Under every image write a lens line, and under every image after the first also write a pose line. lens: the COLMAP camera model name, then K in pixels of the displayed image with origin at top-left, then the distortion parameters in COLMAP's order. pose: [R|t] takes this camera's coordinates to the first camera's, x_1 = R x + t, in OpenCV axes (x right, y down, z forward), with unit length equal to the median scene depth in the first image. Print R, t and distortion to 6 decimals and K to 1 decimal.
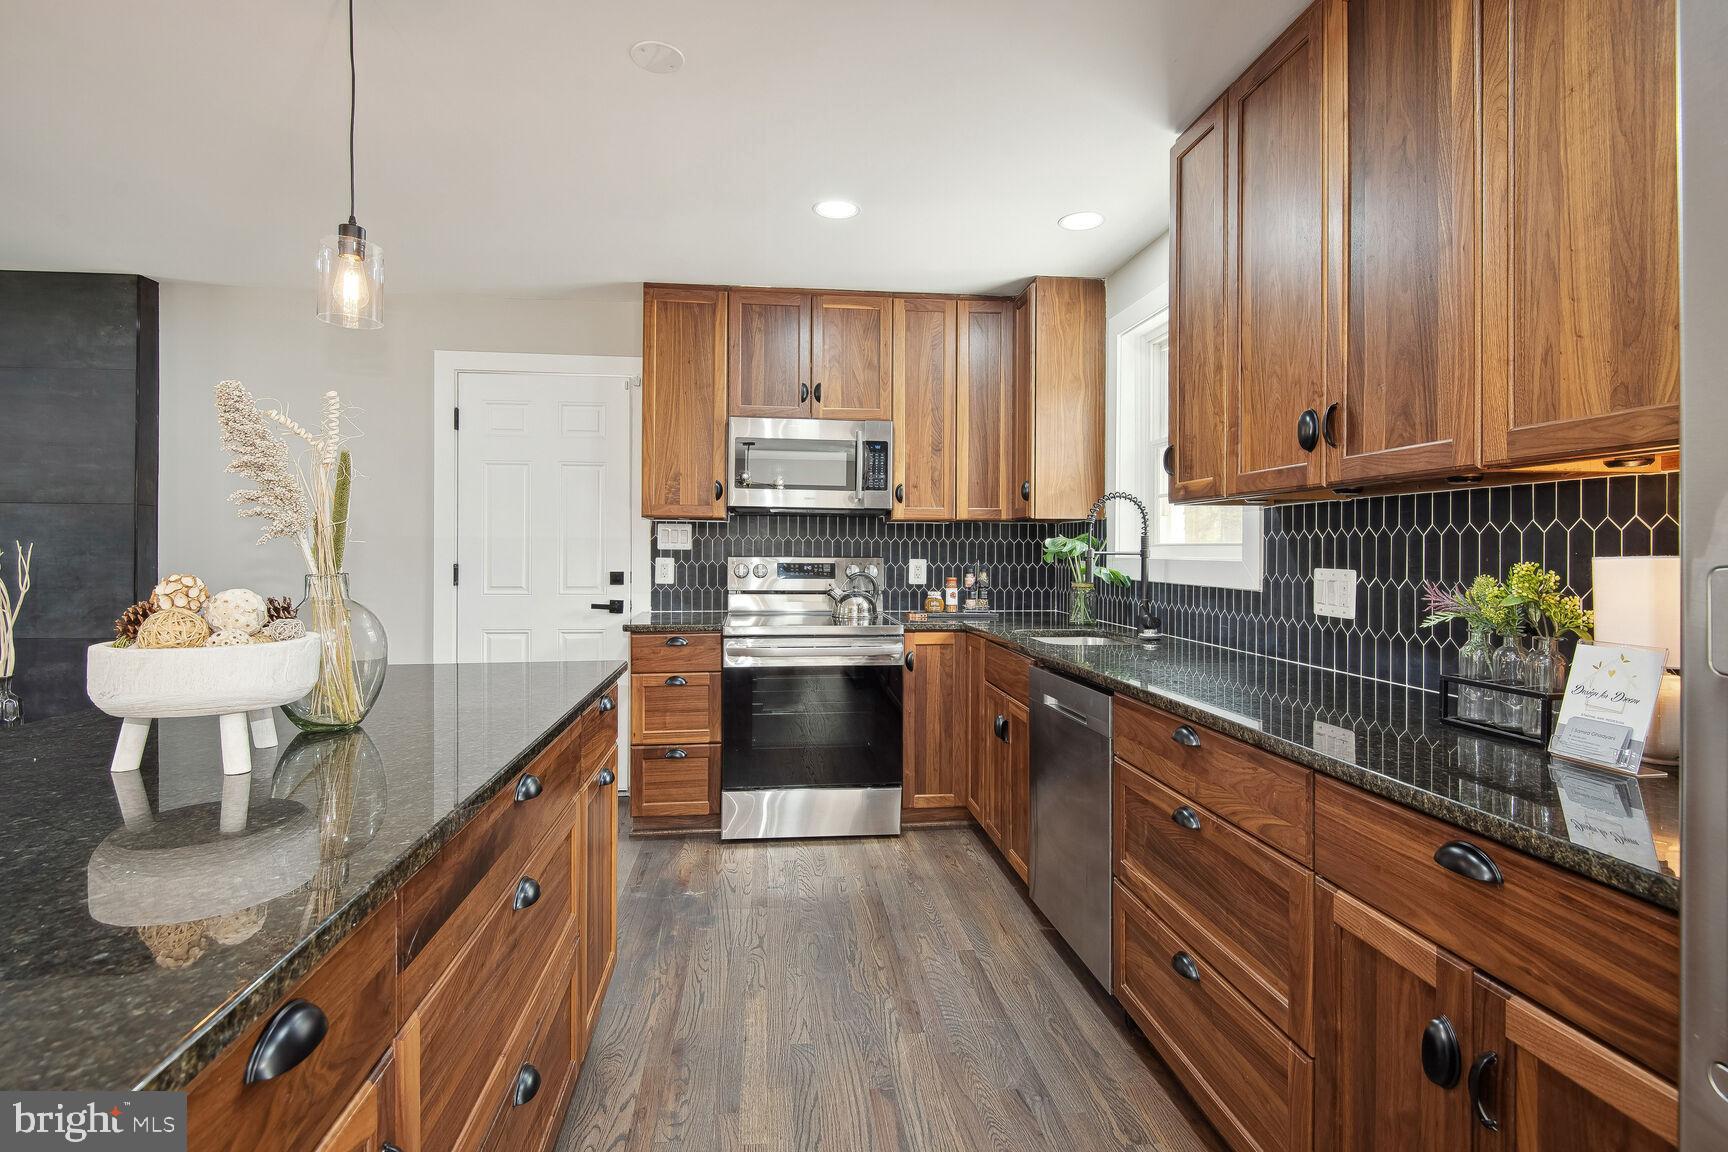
lens RADIAL K [[819.5, 0, 860.8], [0, 819.5, 553.8], [0, 0, 1]] dist [0.026445, -0.022069]
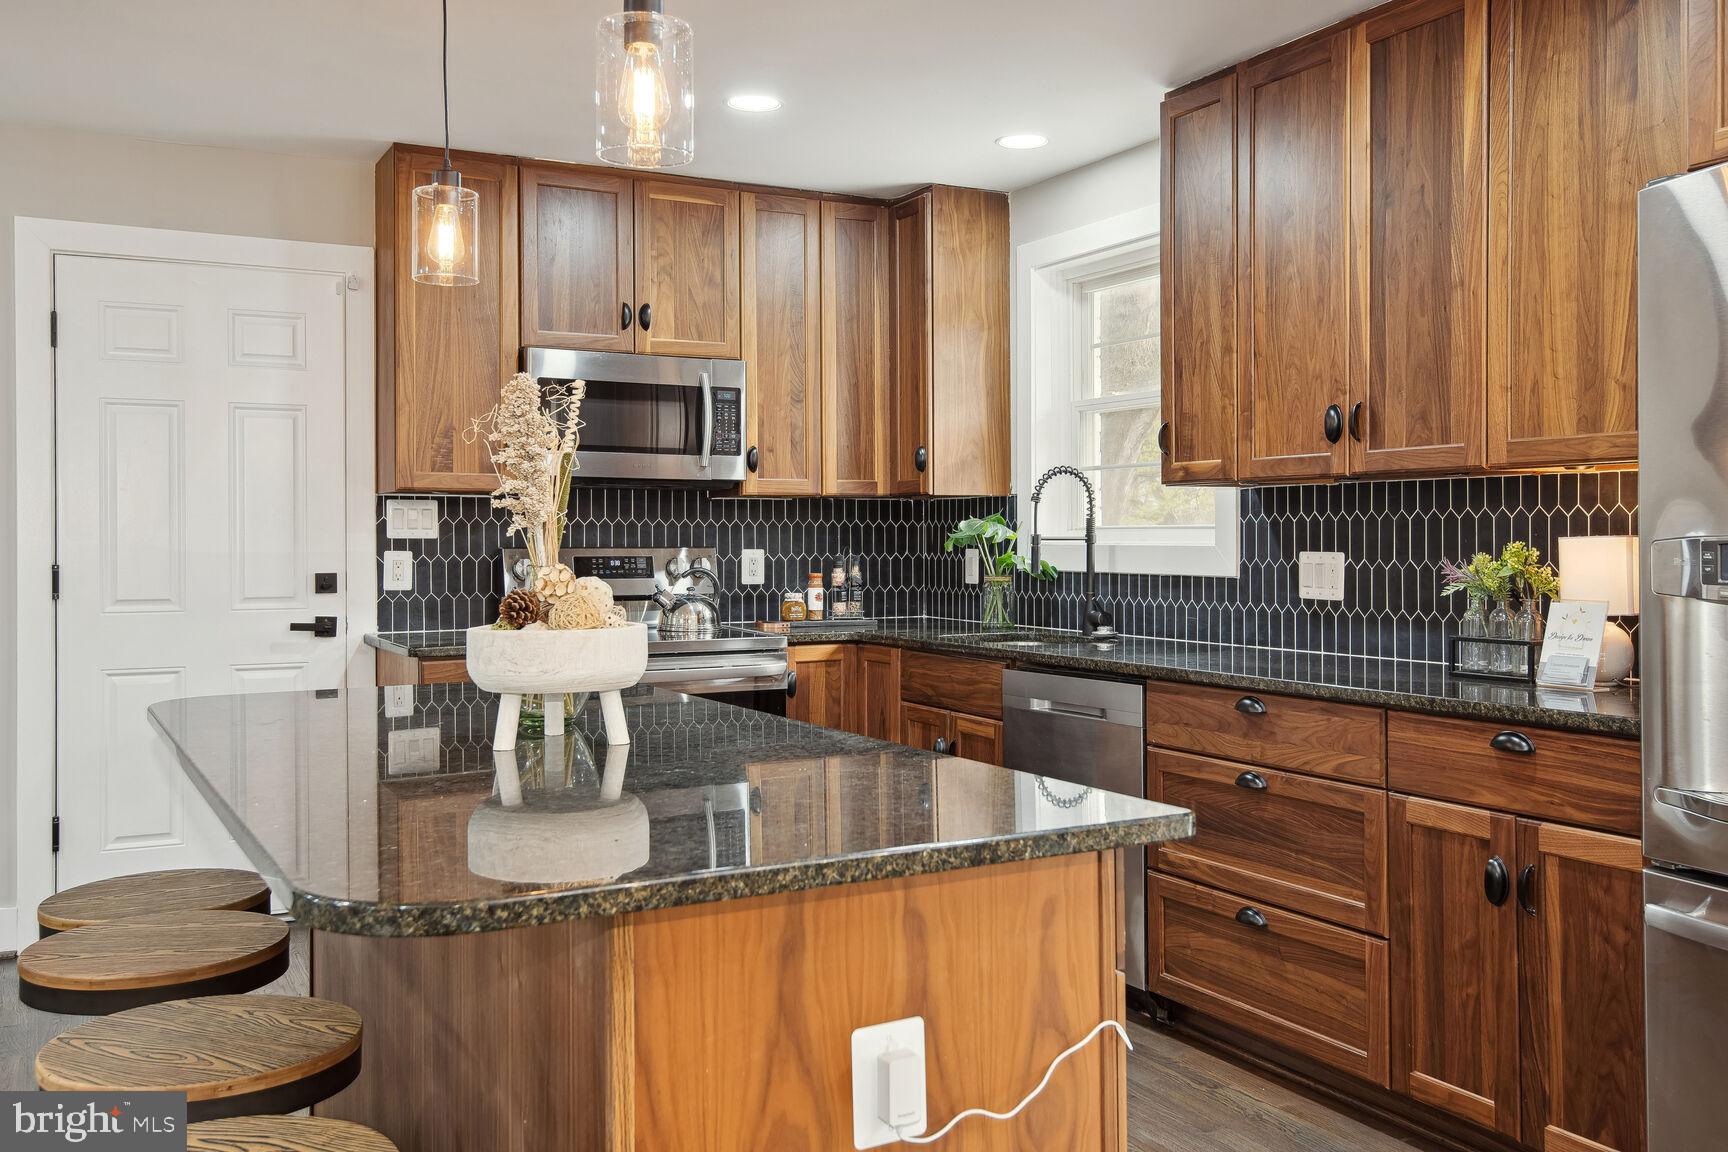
lens RADIAL K [[1517.0, 0, 863.2], [0, 1517.0, 552.0], [0, 0, 1]] dist [0.046832, -0.010071]
pose [[0.929750, -0.011172, 0.368021, -0.579169], [0.009015, 0.999931, 0.007581, -0.000654], [-0.368080, -0.003731, 0.929787, -0.480634]]
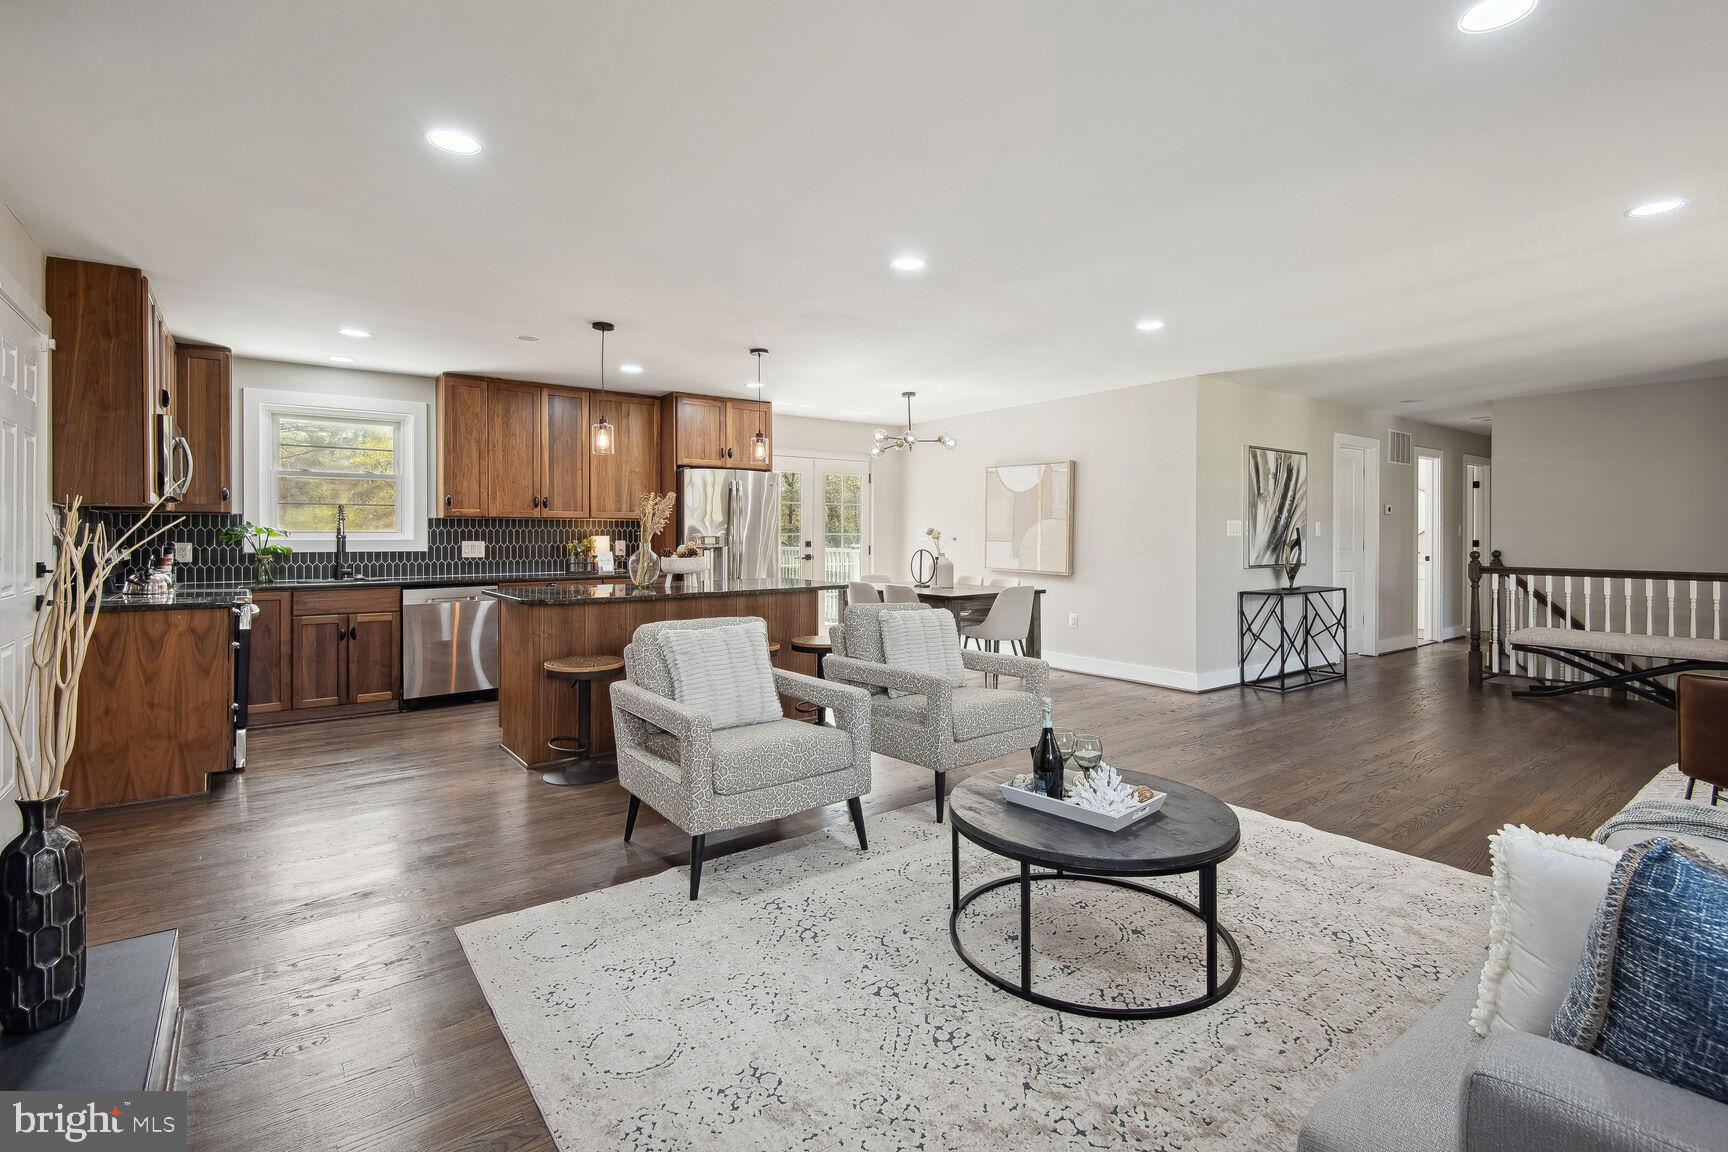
lens RADIAL K [[814.6, 0, 865.9], [0, 814.6, 529.5], [0, 0, 1]] dist [0.028863, 0.000098]
pose [[-0.508250, 0.004016, 0.861200, -2.473022], [0.004202, 0.999989, -0.002184, -0.010519], [-0.861199, 0.002509, -0.508262, 1.179817]]
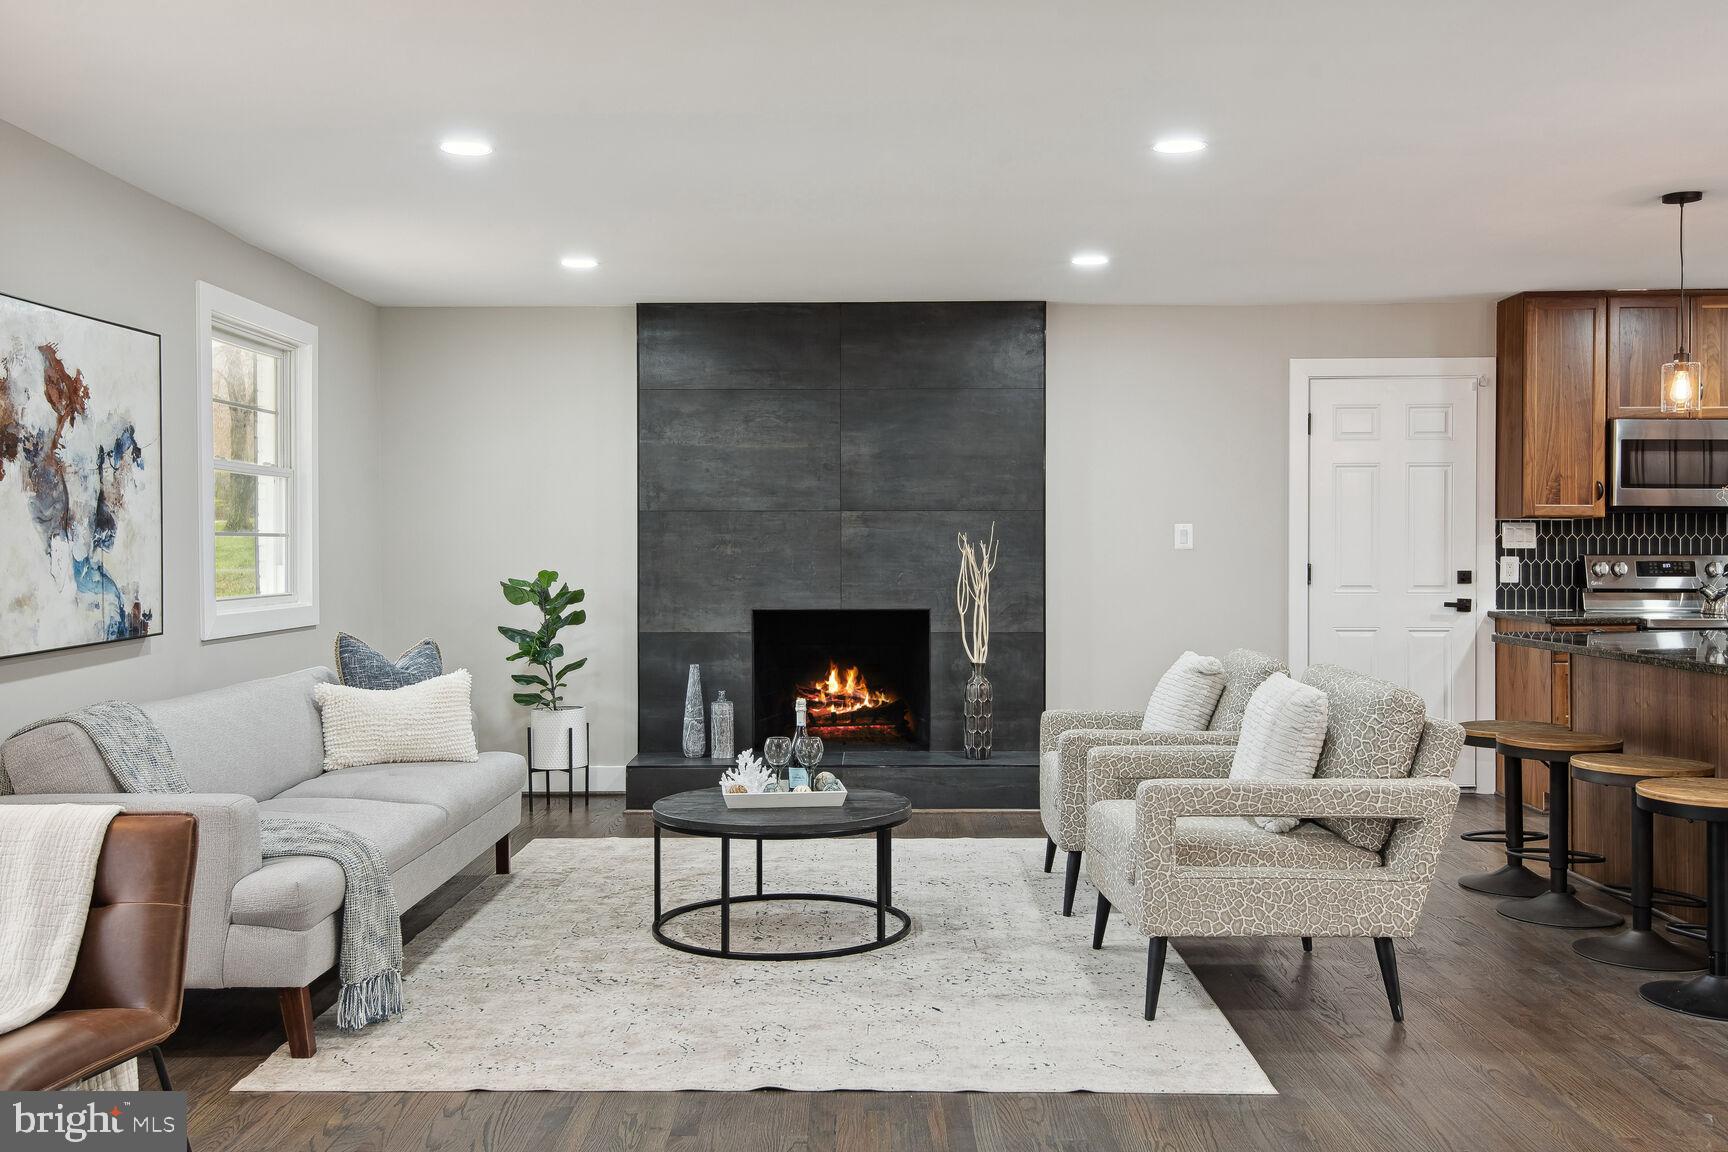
lens RADIAL K [[1537.3, 0, 864.5], [0, 1537.3, 566.7], [0, 0, 1]] dist [0.044205, -0.008467]
pose [[0.993071, -0.005680, -0.117376, -1.352046], [0.006392, 0.999963, 0.005698, 0.002188], [0.117339, -0.006409, 0.993071, -1.642067]]
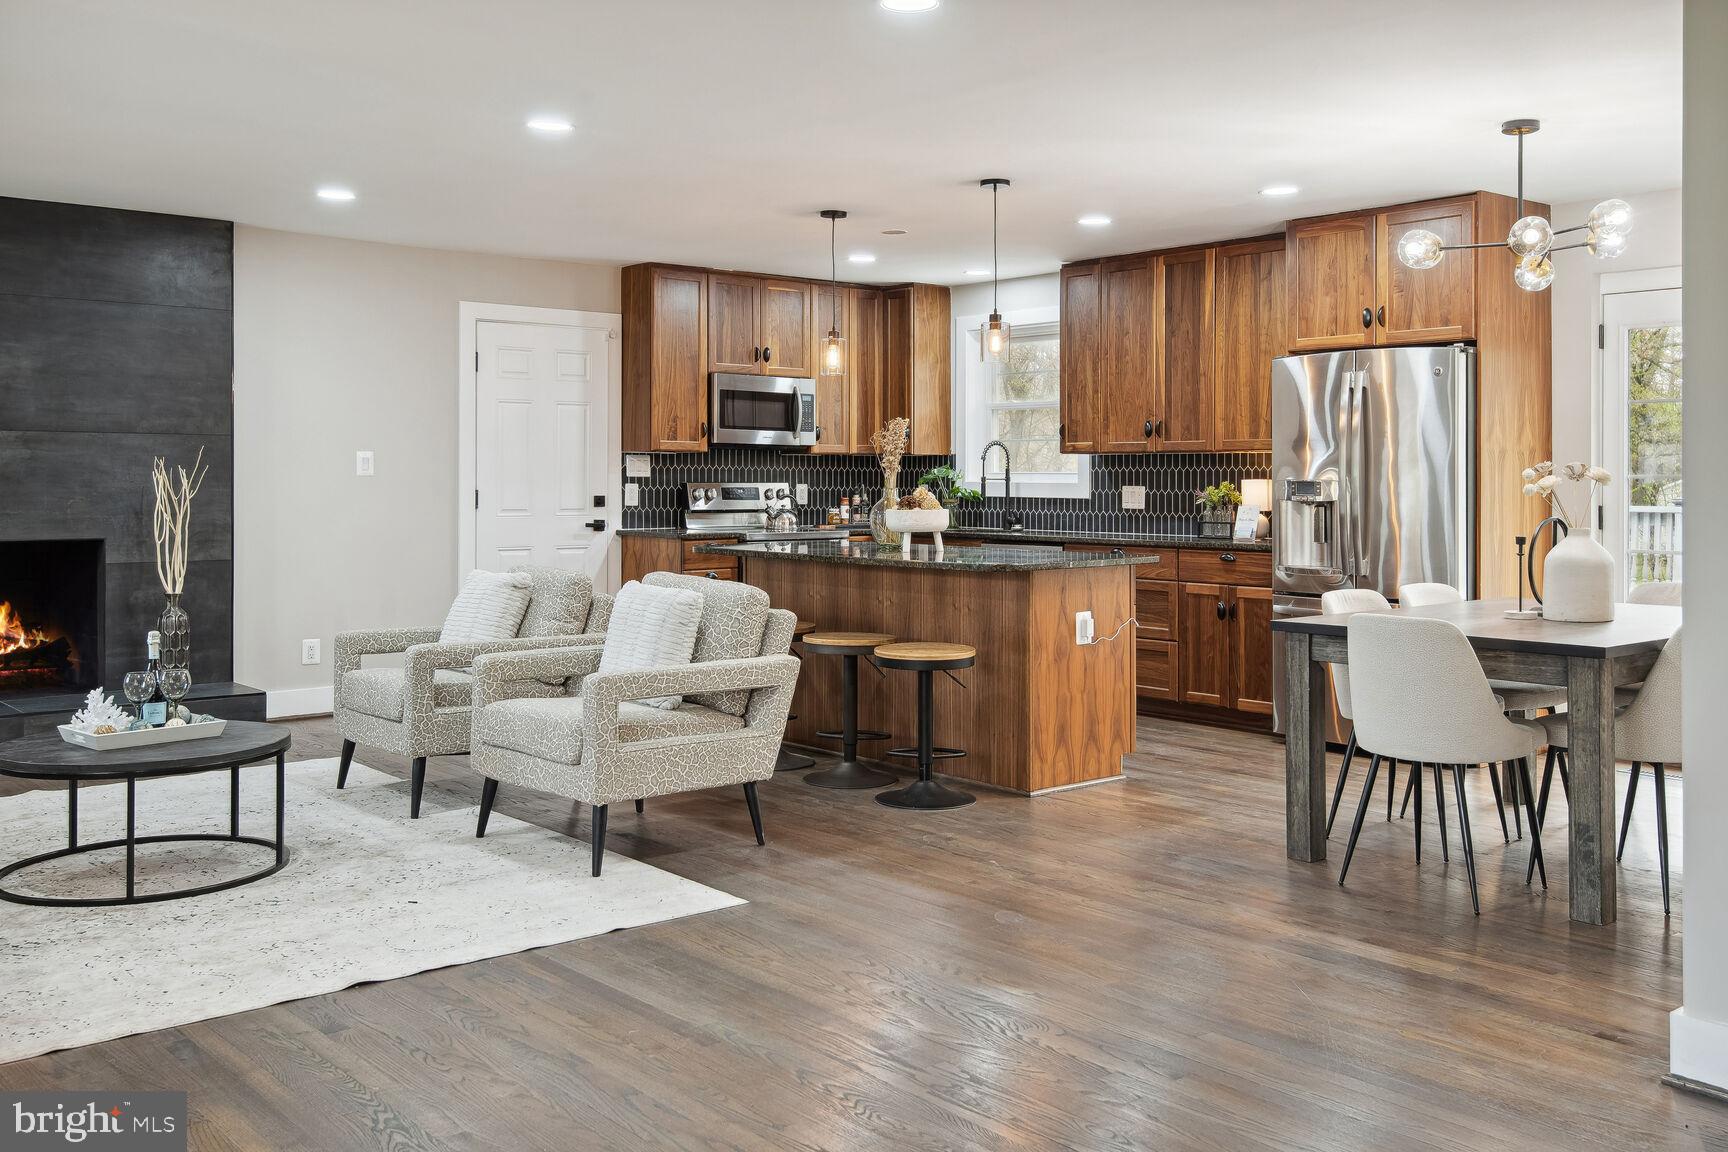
lens RADIAL K [[1569.2, 0, 858.9], [0, 1569.2, 493.1], [0, 0, 1]] dist [0.049490, -0.003269]
pose [[0.829532, -0.007387, 0.558410, -2.085738], [0.002776, 0.999955, 0.009103, -0.002085], [-0.558452, -0.006001, 0.829515, -1.800546]]
